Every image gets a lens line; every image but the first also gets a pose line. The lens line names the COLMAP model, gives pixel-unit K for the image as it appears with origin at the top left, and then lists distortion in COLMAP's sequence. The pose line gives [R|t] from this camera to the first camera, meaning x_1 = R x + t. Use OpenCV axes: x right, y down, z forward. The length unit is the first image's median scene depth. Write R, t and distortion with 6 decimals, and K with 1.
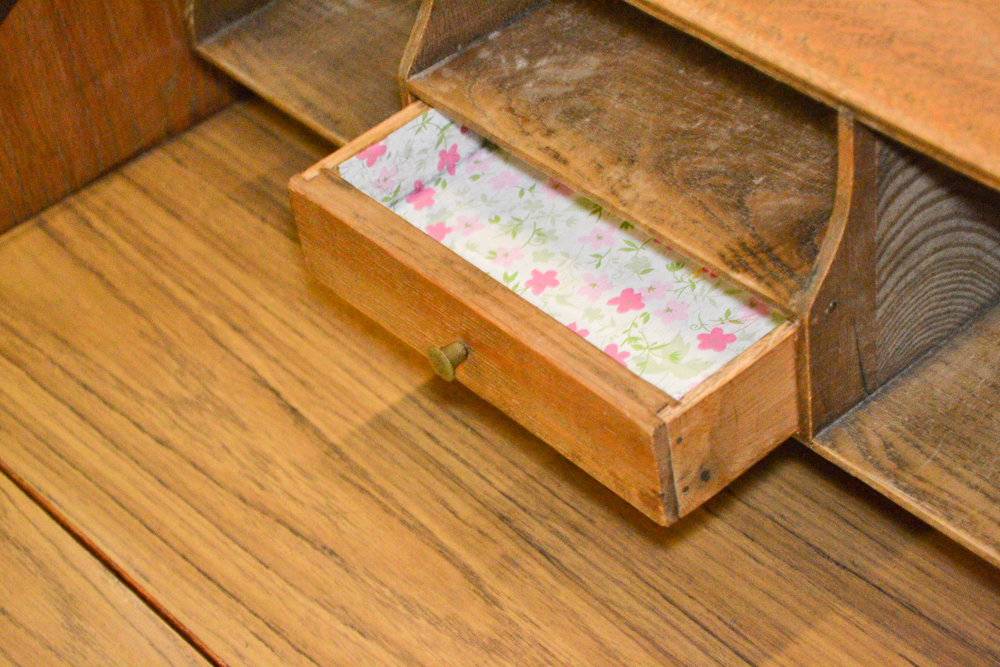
lens RADIAL K [[2298.8, 0, 506.4], [0, 2298.8, 333.5], [0, 0, 1]] dist [0.053888, 0.000000]
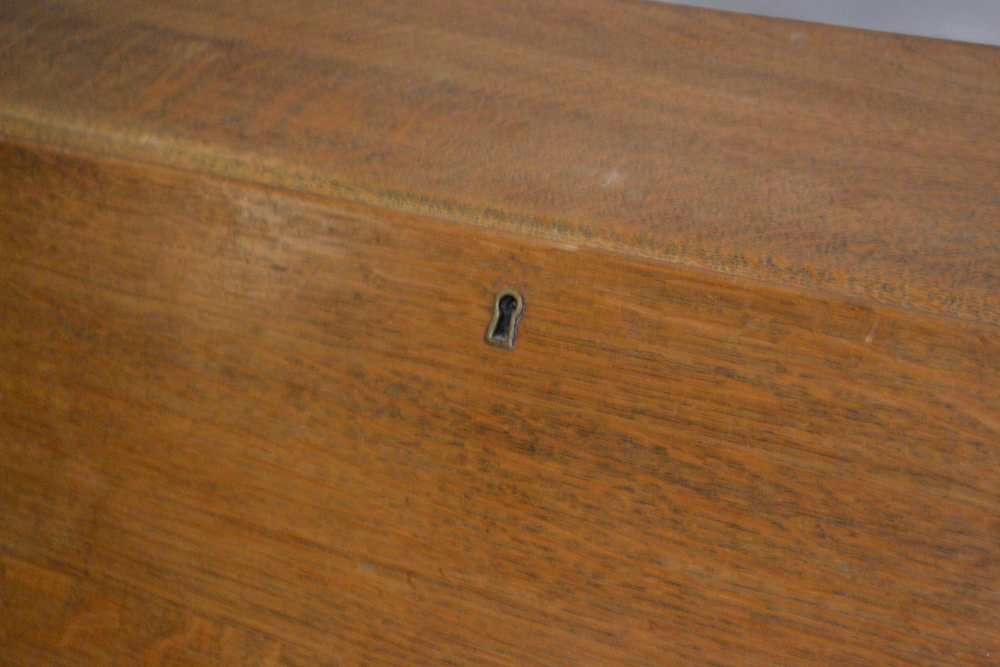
lens RADIAL K [[2298.8, 0, 500.7], [0, 2298.8, 331.3], [0, 0, 1]] dist [0.053888, 0.000000]
pose [[0.946723, -0.222136, 0.233178, -0.217148], [0.249364, 0.963811, -0.094269, -0.018146], [-0.203798, 0.147393, 0.967854, -0.039549]]
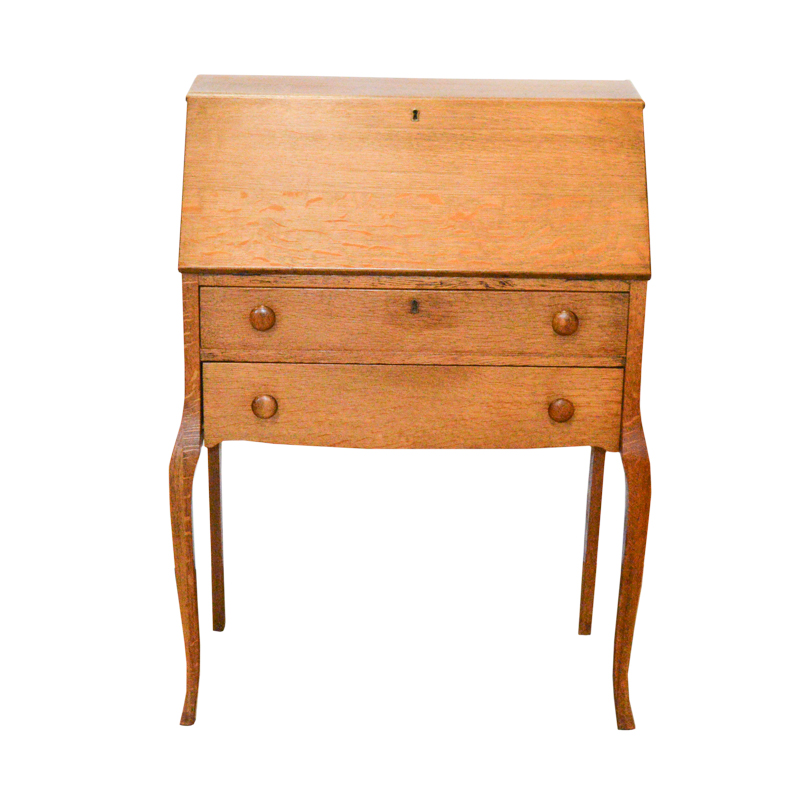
lens RADIAL K [[1878.6, 0, 396.1], [0, 1878.6, 400.4], [0, 0, 1]] dist [-0.047060, 0.000000]
pose [[0.641295, -0.147569, 0.752971, -2.600489], [0.434112, 0.878950, -0.197469, 0.977347], [-0.632683, 0.453509, 0.627727, -0.950244]]
